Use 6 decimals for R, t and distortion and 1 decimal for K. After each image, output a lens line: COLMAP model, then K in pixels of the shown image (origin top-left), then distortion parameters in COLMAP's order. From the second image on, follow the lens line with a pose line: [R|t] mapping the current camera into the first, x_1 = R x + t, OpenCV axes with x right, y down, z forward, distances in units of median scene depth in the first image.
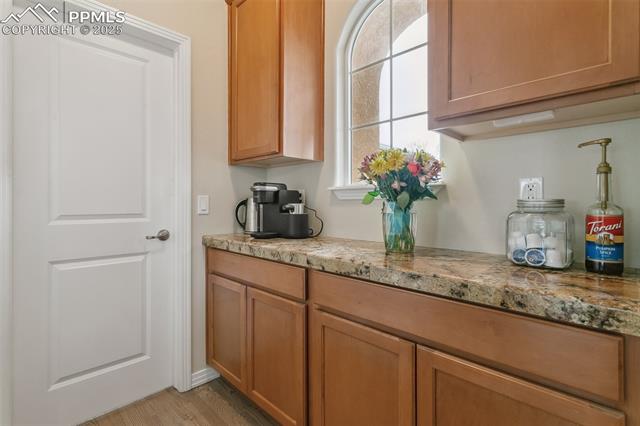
lens RADIAL K [[305.3, 0, 320.9], [0, 305.3, 214.4], [0, 0, 1]] dist [-0.001333, 0.000024]
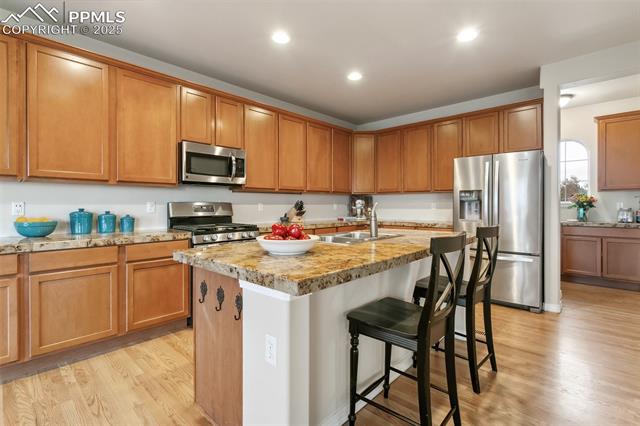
lens RADIAL K [[305.3, 0, 320.4], [0, 305.3, 208.9], [0, 0, 1]] dist [-0.001333, 0.000024]
pose [[0.999123, -0.011619, 0.040229, -4.091684], [0.011348, 0.999911, 0.006955, -0.121361], [-0.040306, -0.006492, 0.999166, -3.444900]]
